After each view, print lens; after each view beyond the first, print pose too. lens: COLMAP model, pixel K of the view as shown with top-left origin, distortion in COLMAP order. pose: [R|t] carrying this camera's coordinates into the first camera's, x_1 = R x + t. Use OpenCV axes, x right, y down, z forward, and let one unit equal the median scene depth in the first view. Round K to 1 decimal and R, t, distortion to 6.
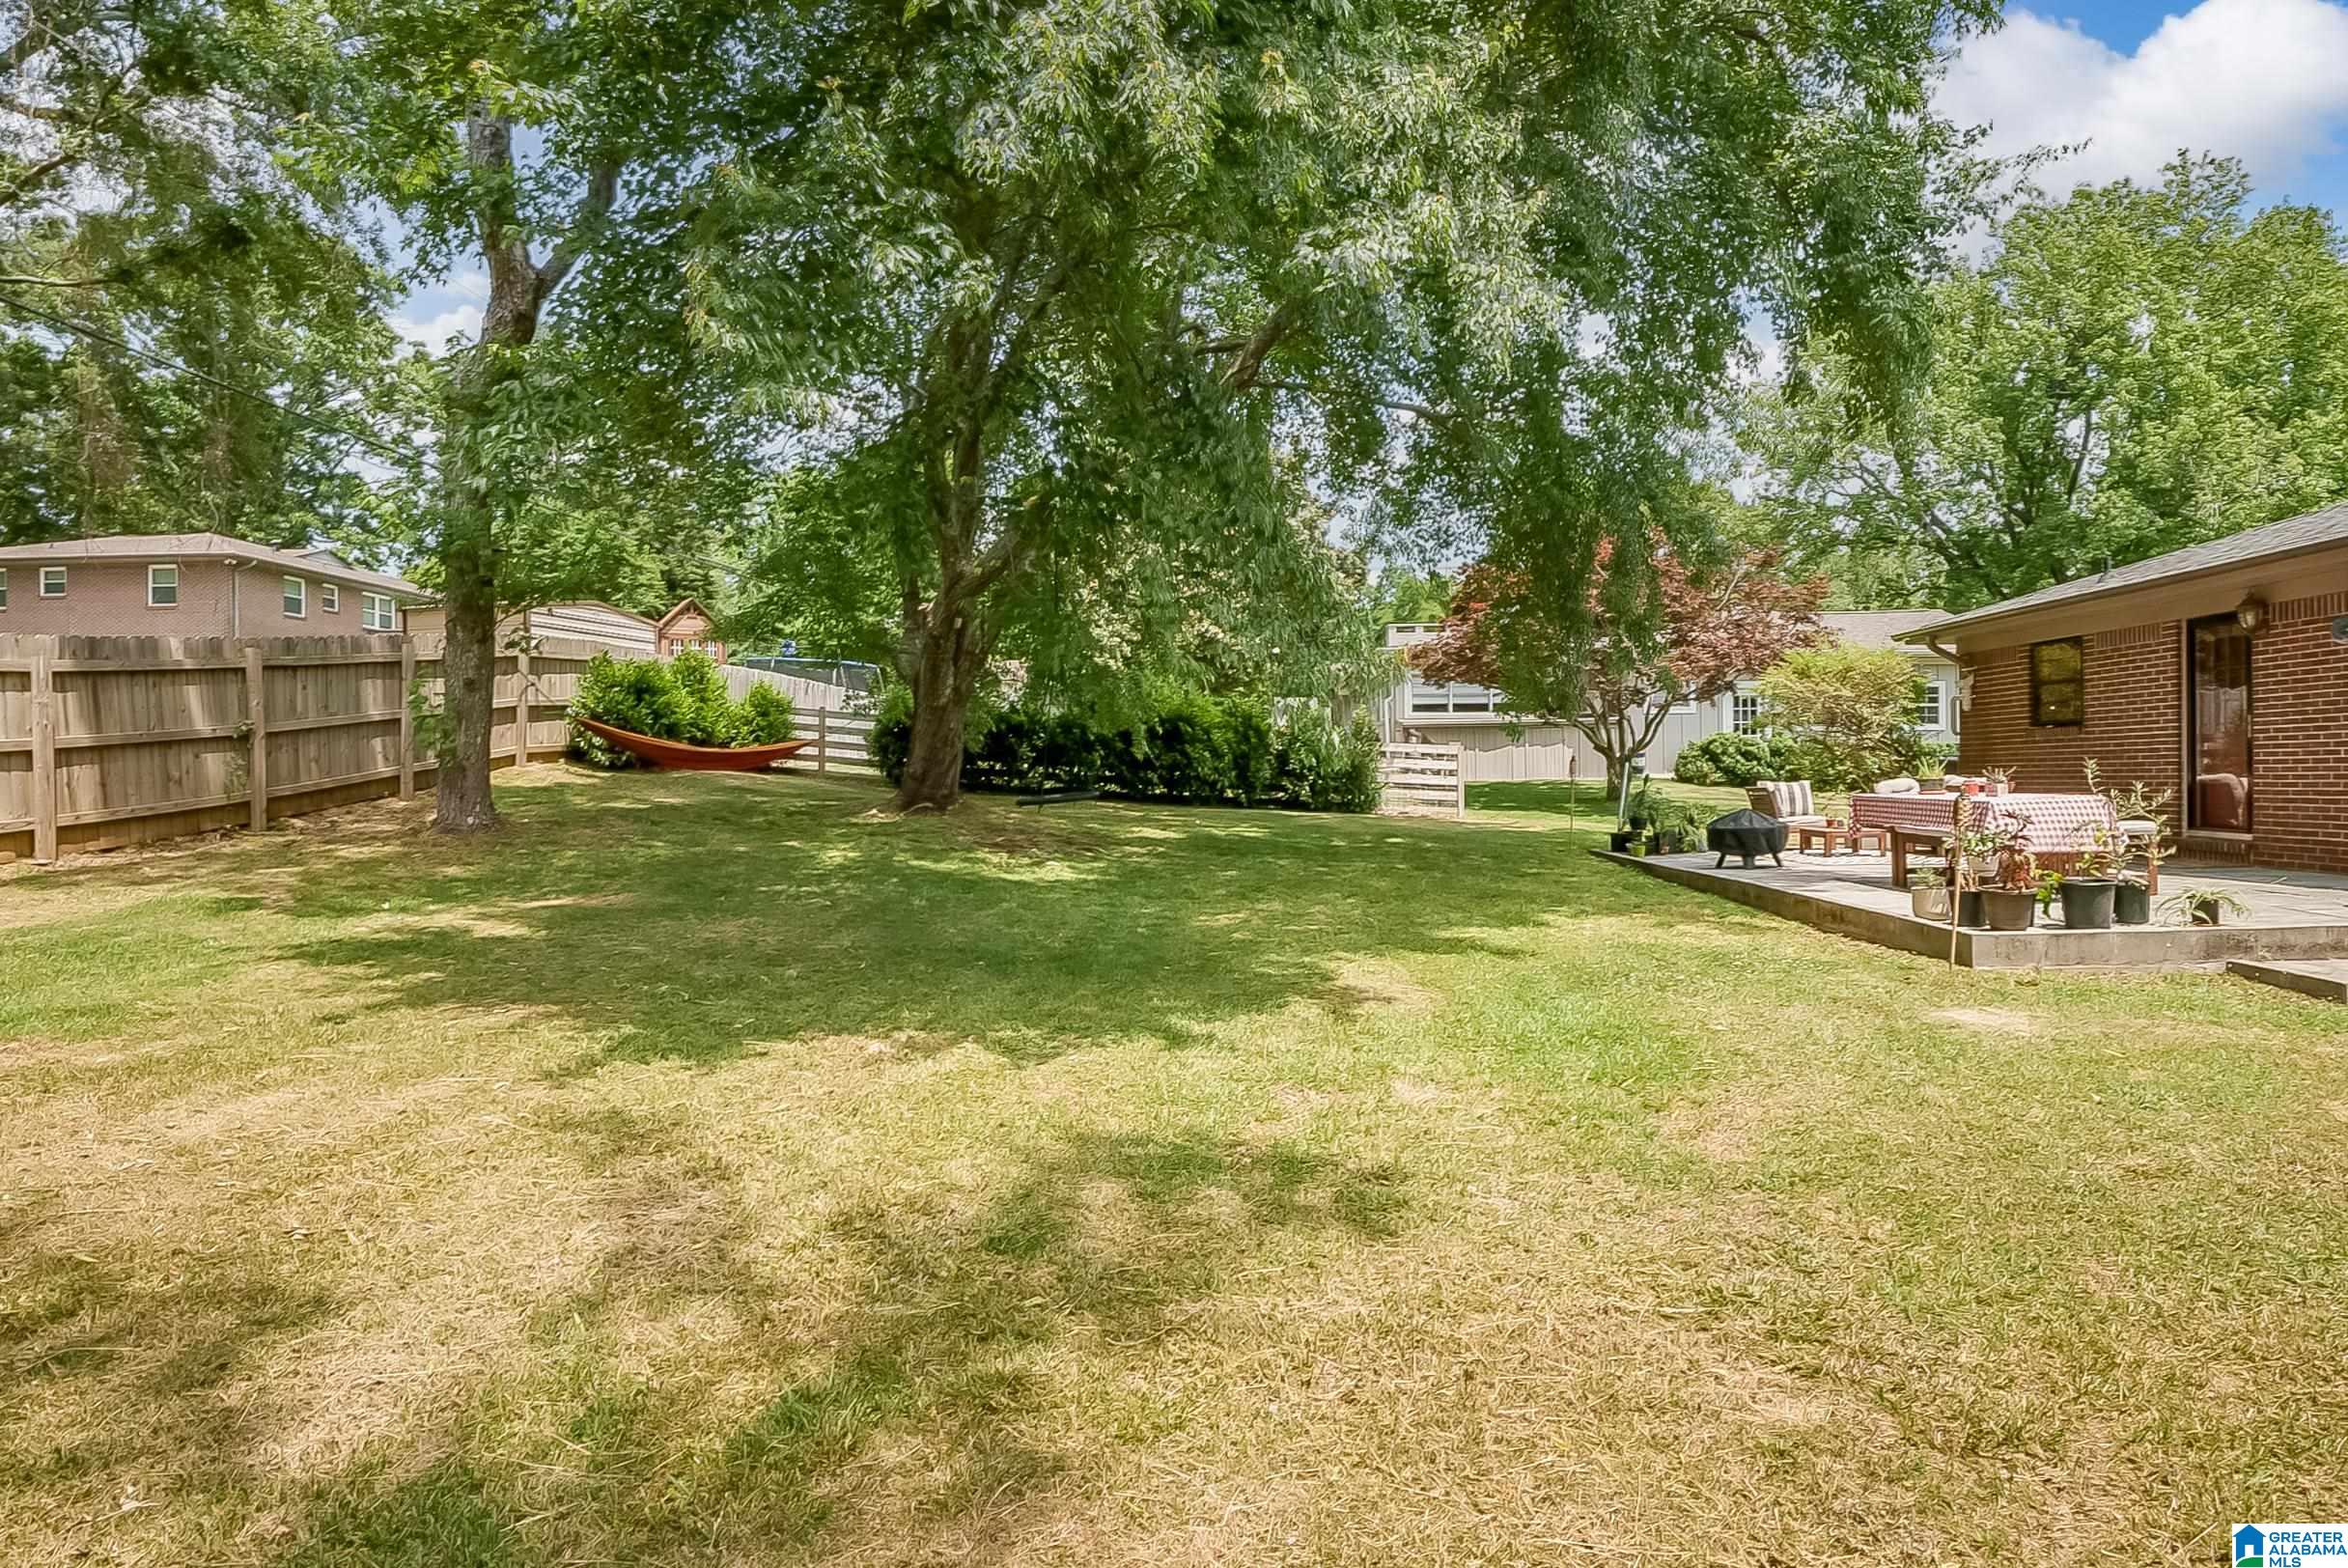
lens RADIAL K [[1271.6, 0, 1174.0], [0, 1271.6, 784.0], [0, 0, 1]] dist [-0.001532, 0.000007]
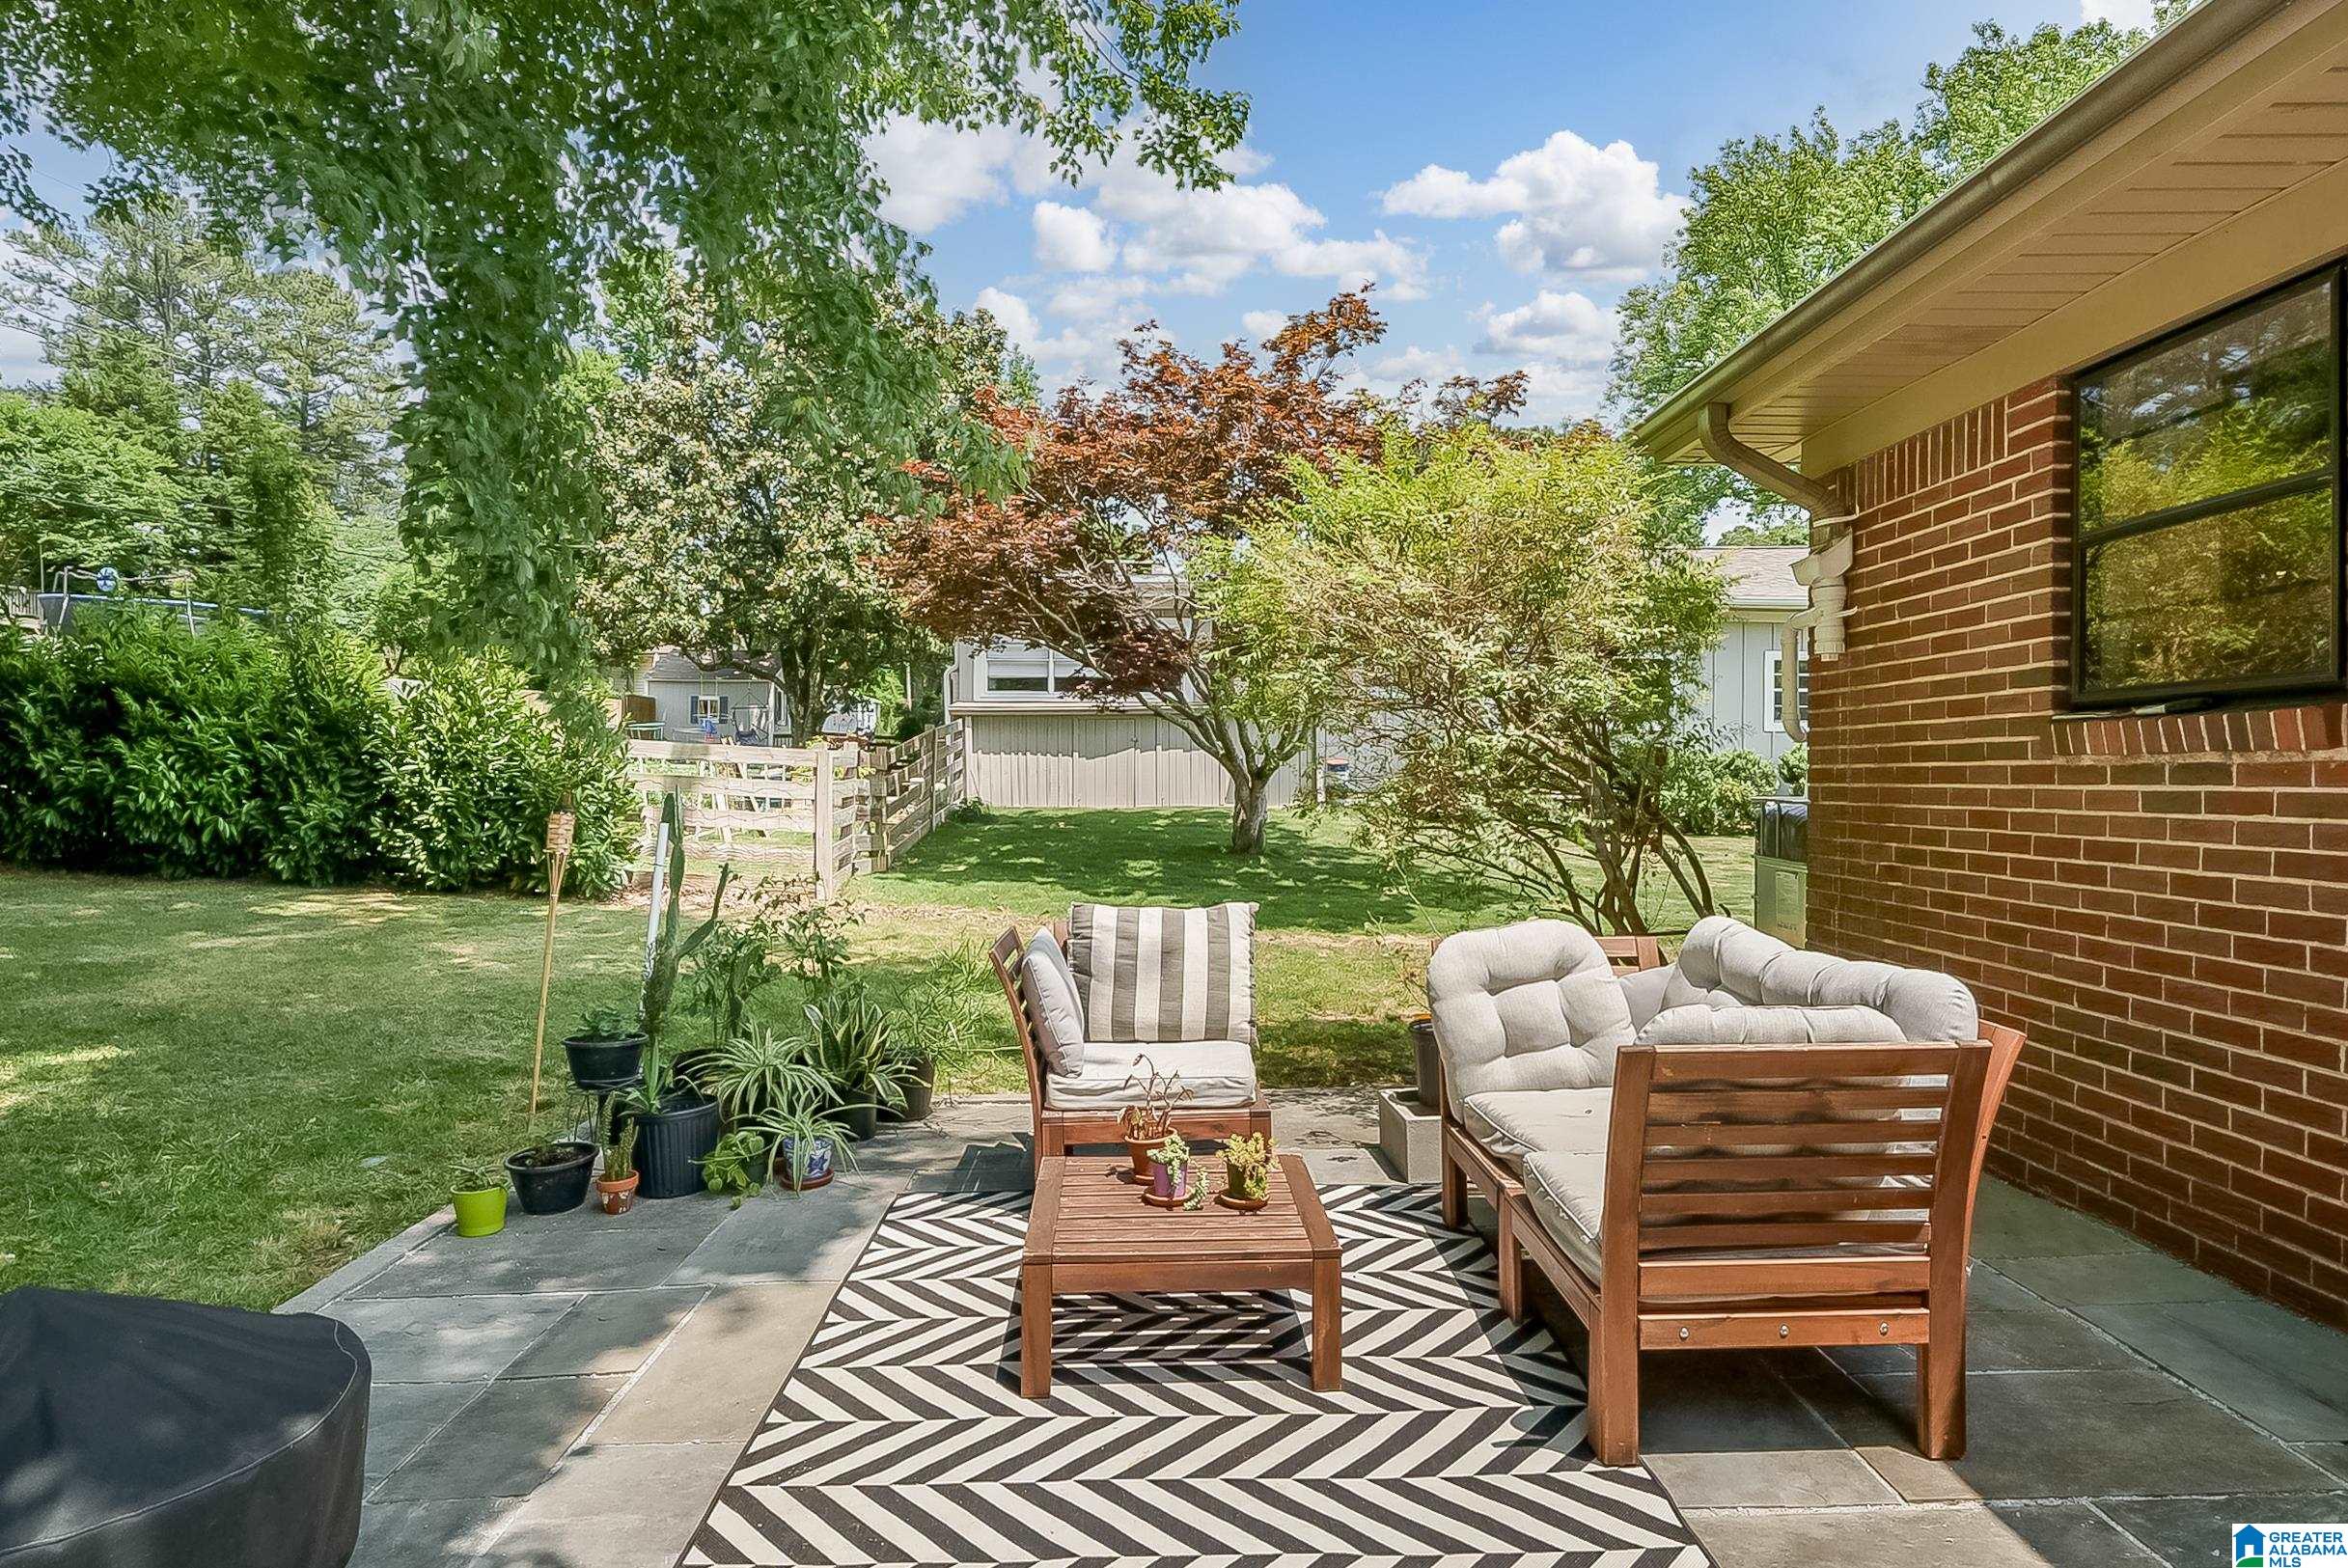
lens RADIAL K [[1253.6, 0, 1174.0], [0, 1253.6, 784.0], [0, 0, 1]] dist [-0.005931, -0.001603]
pose [[0.999452, 0.013573, 0.030197, 0.464765], [-0.013631, 0.999906, 0.001687, -0.027829], [-0.030171, -0.002098, 0.999543, 0.716442]]
